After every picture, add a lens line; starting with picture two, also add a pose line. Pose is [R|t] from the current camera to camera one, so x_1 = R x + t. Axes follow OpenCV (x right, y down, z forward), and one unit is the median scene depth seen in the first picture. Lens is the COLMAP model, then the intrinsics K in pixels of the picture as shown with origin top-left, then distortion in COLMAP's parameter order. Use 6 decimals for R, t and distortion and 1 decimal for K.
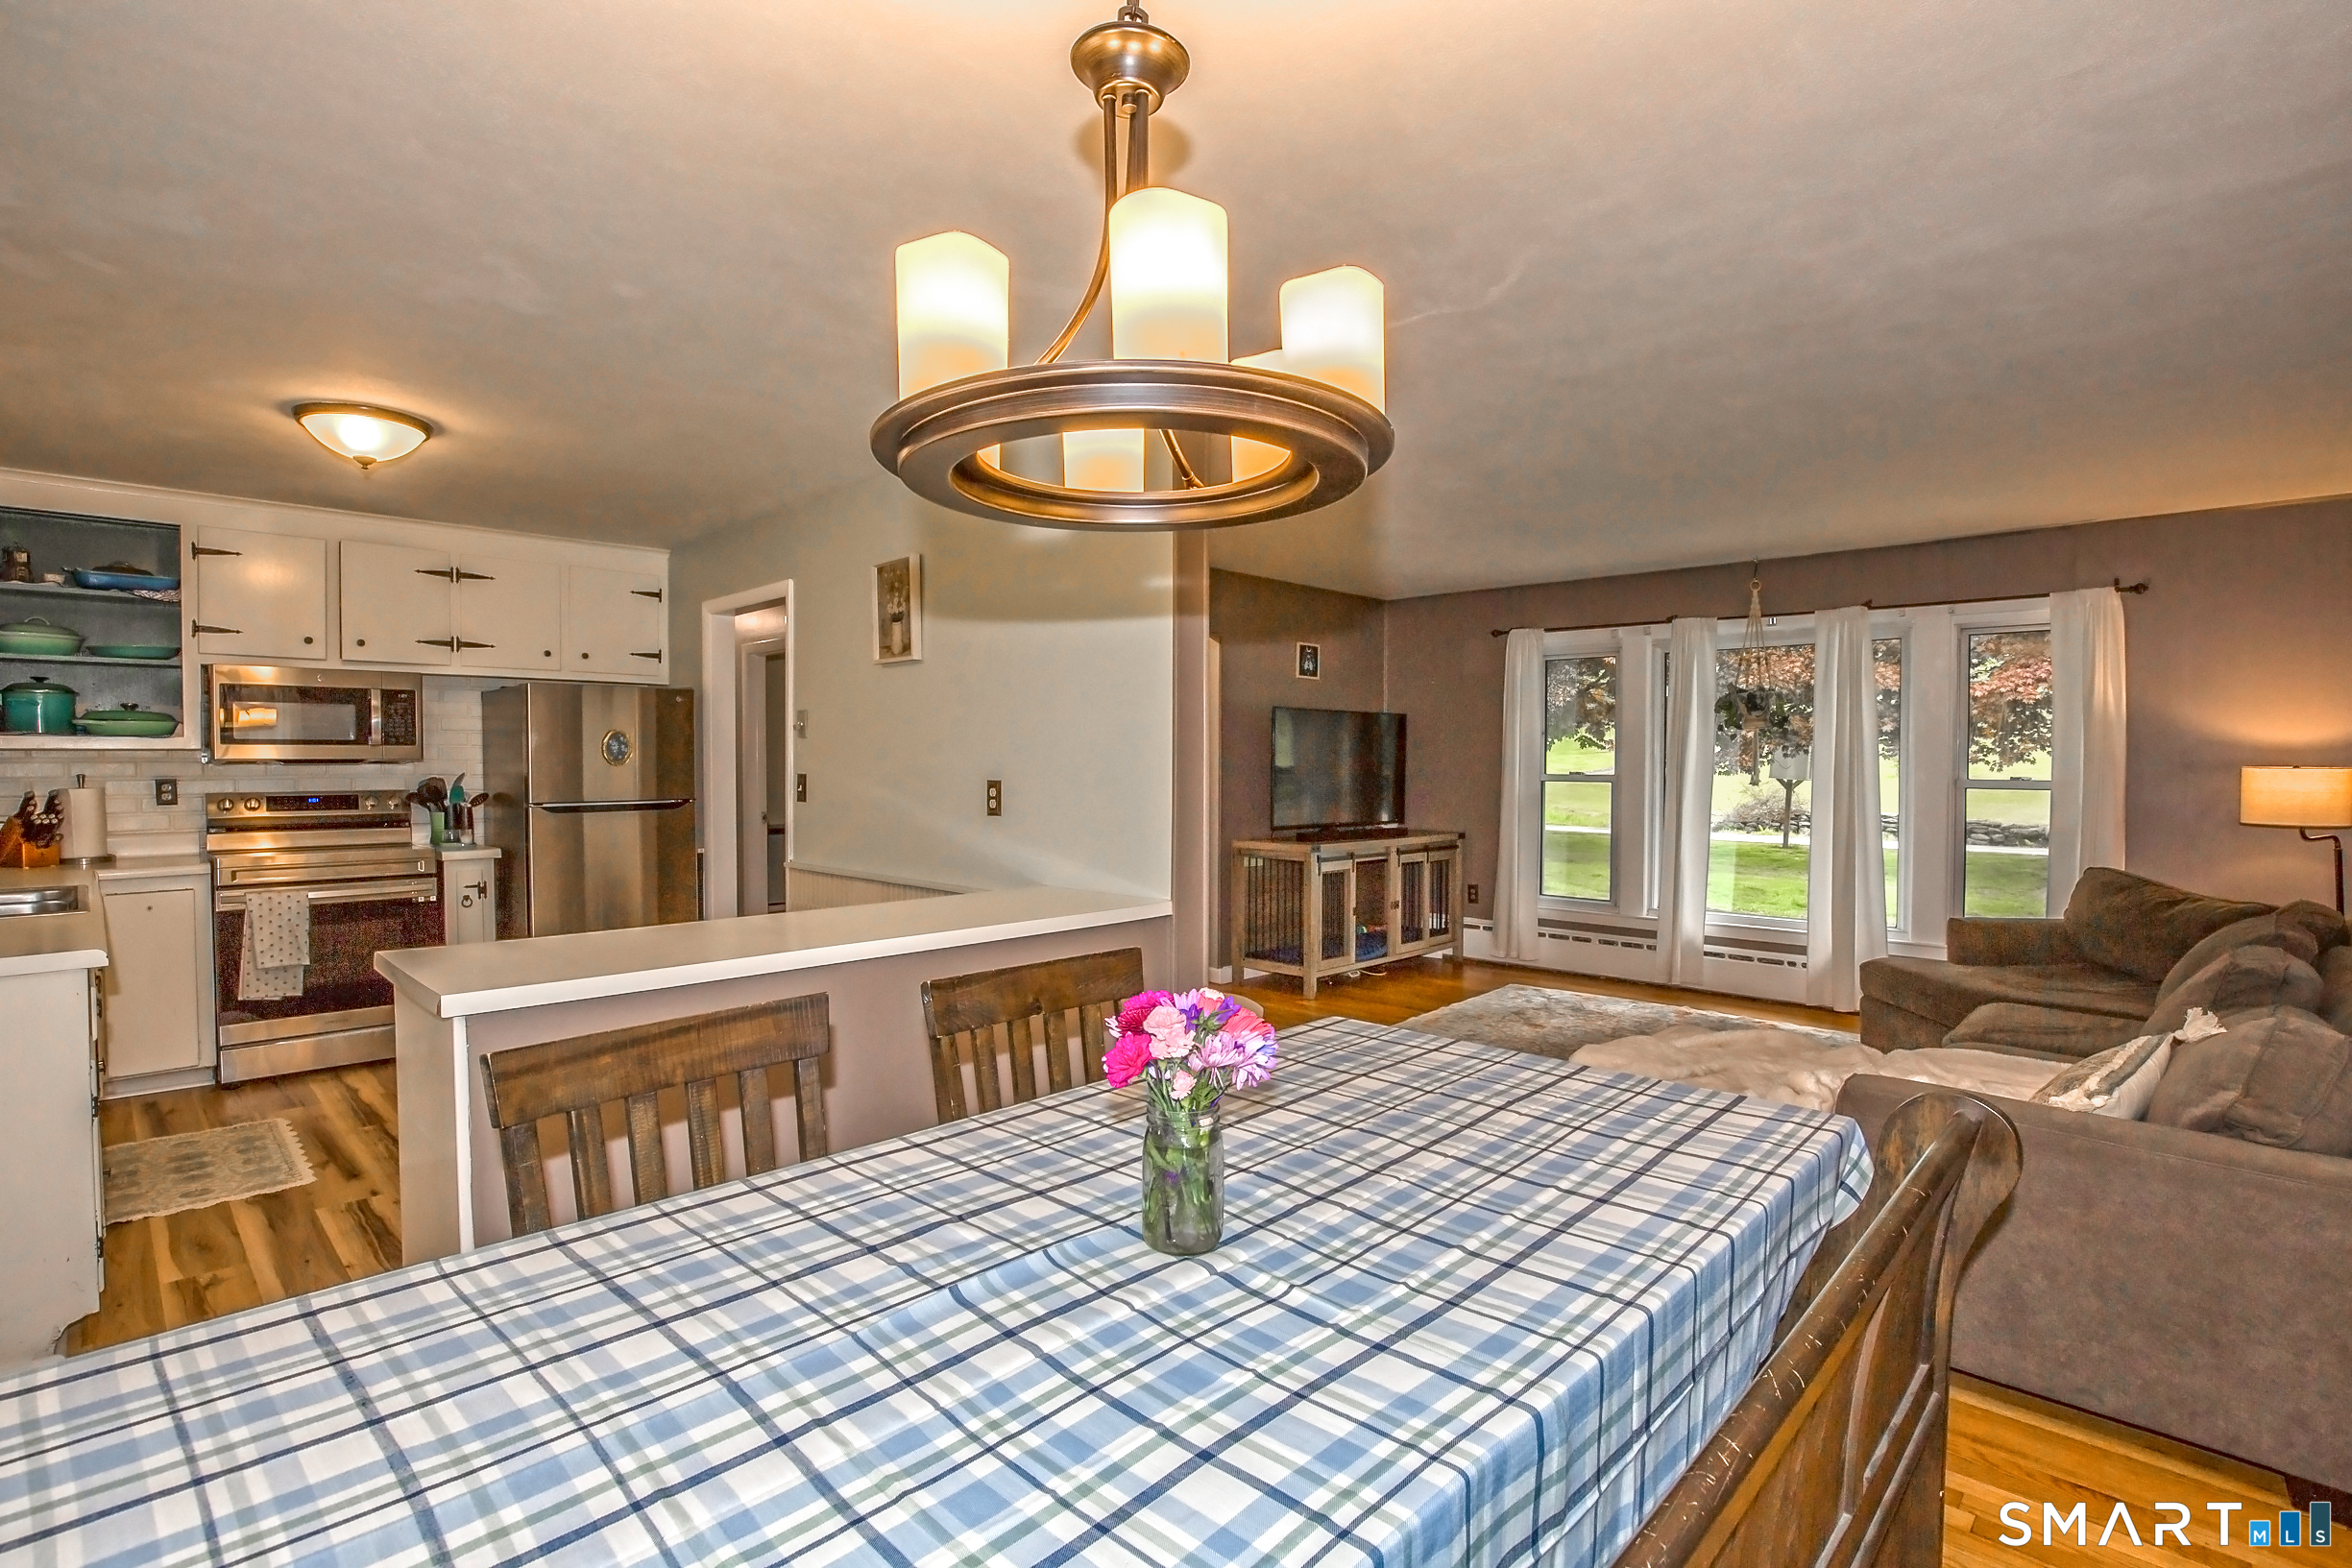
lens RADIAL K [[1091.9, 0, 1216.0], [0, 1091.9, 781.0], [0, 0, 1]] dist [-0.000866, -0.000065]
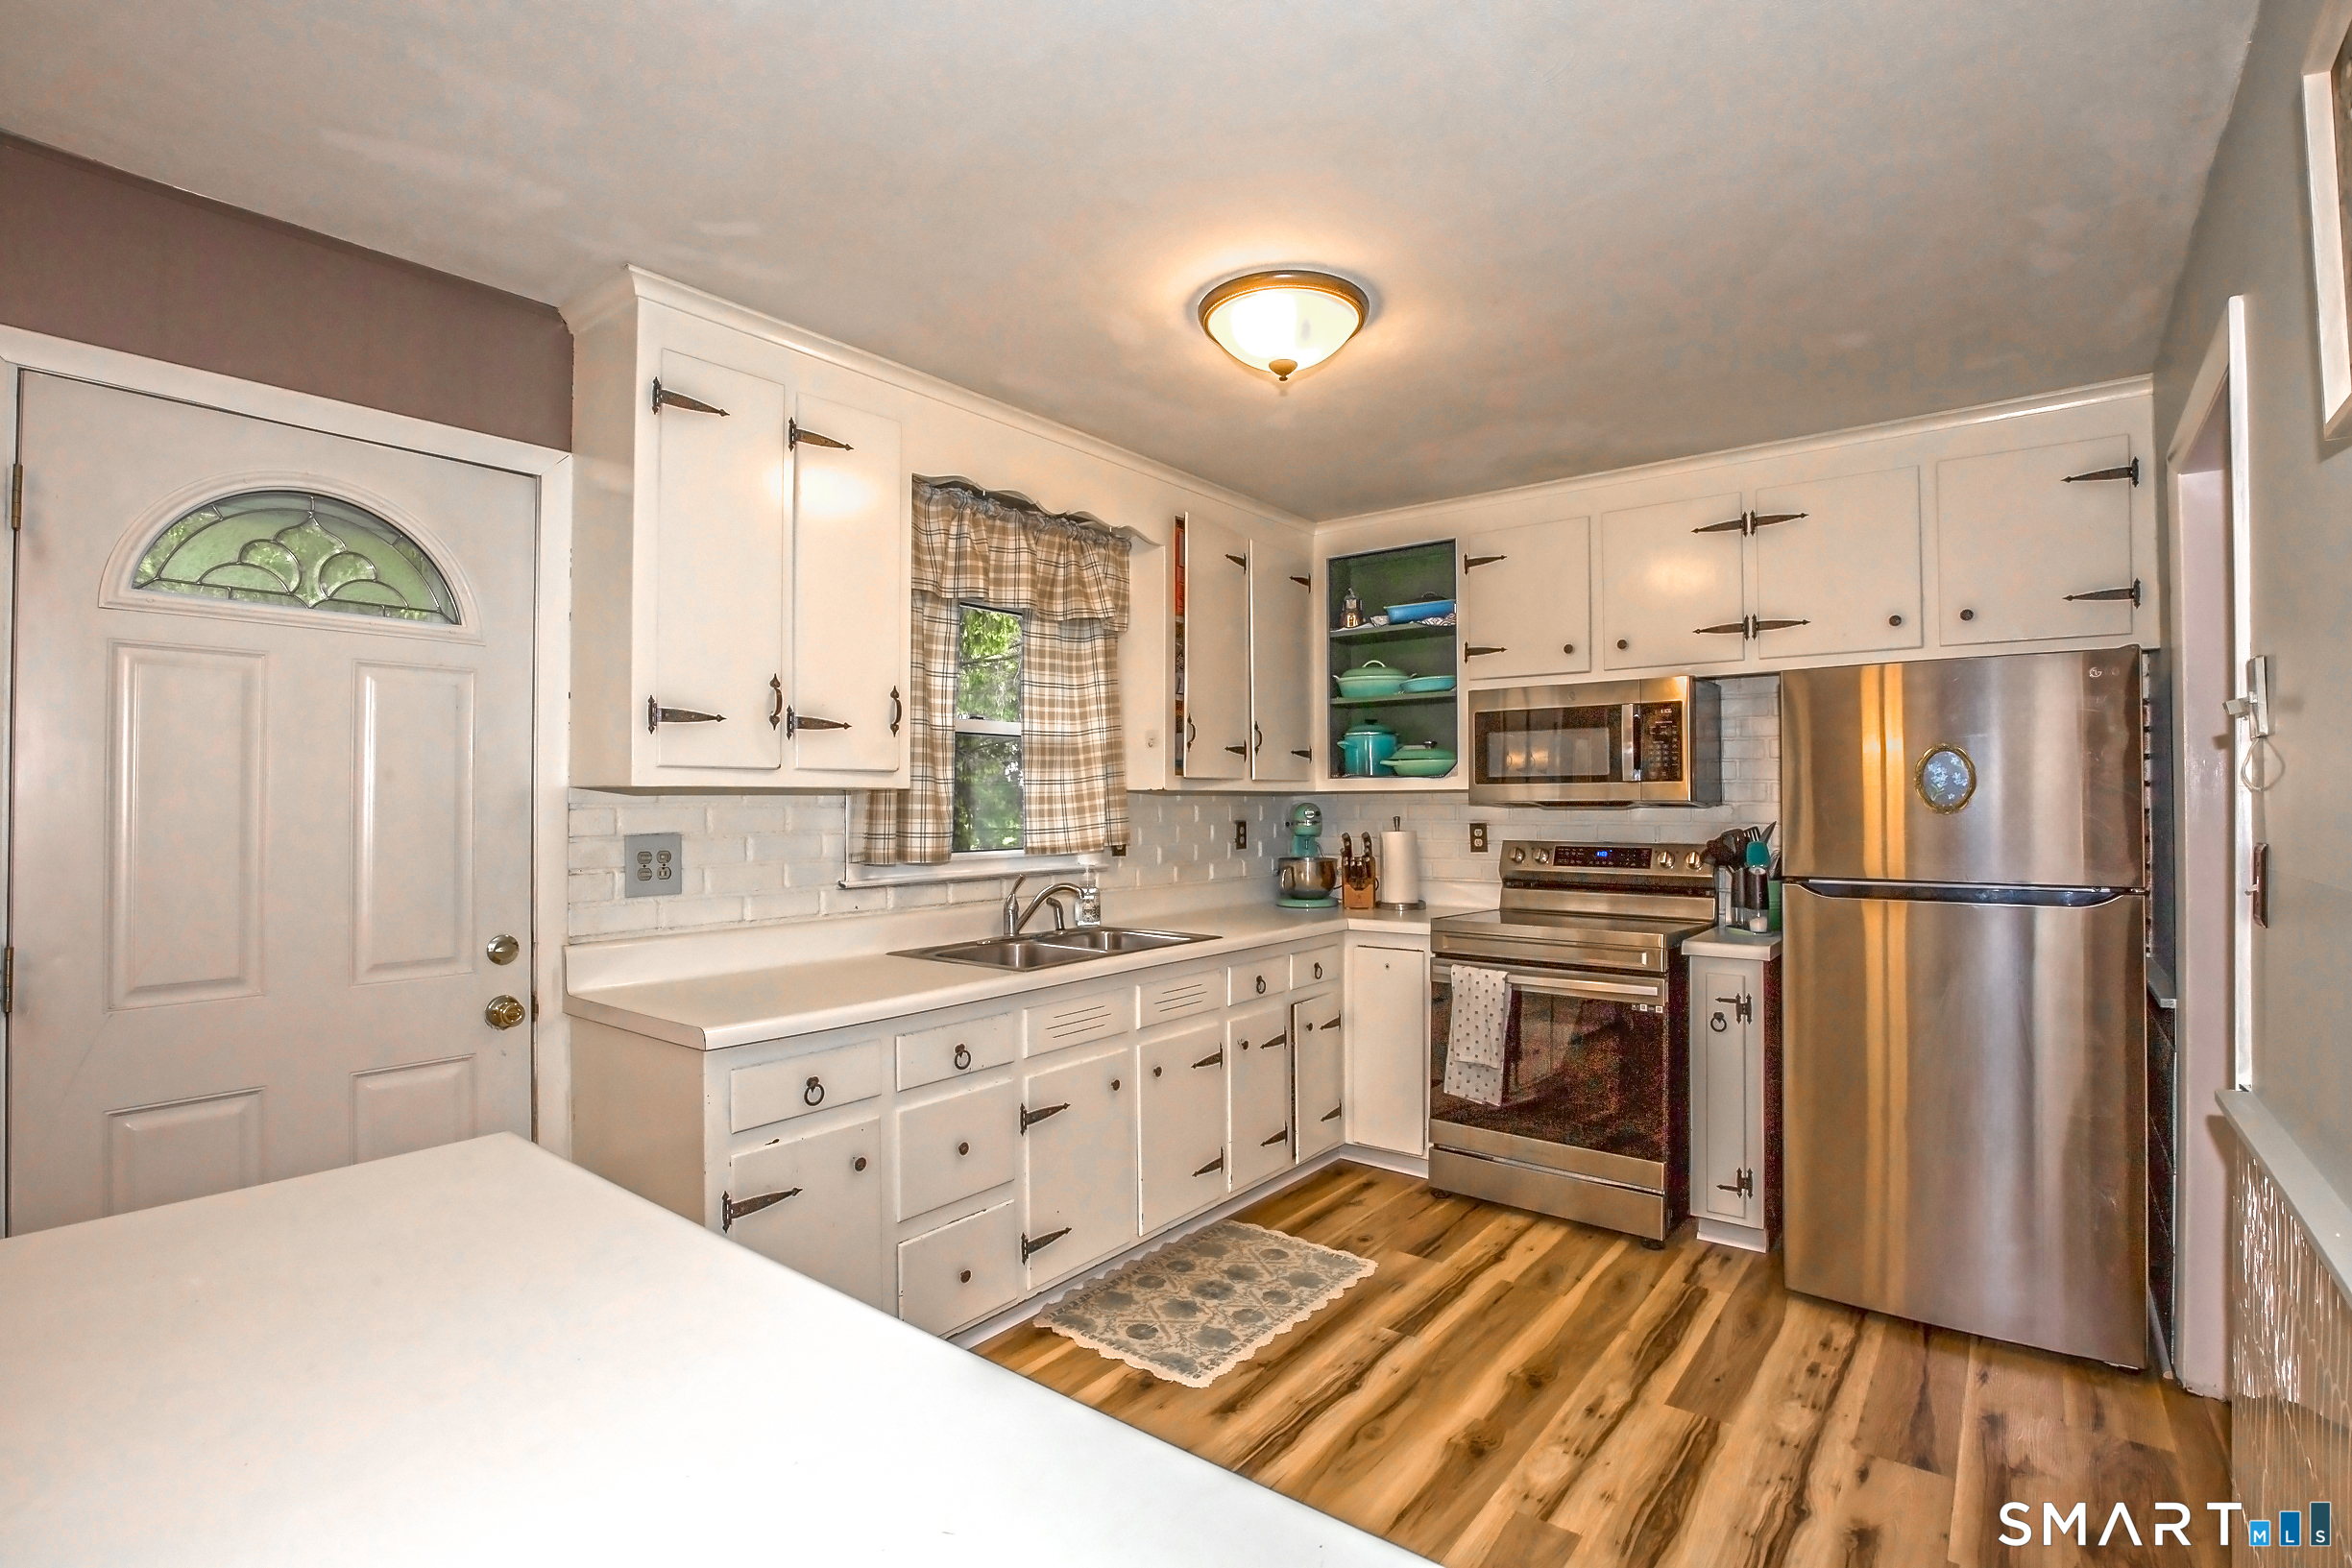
lens RADIAL K [[1105.7, 0, 1176.0], [0, 1105.7, 784.0], [0, 0, 1]] dist [-0.001258, -0.011808]
pose [[0.093576, -0.016827, -0.995470, -0.072536], [-0.020558, 0.999611, -0.018829, -0.011967], [0.995400, 0.022227, 0.093194, 0.665061]]
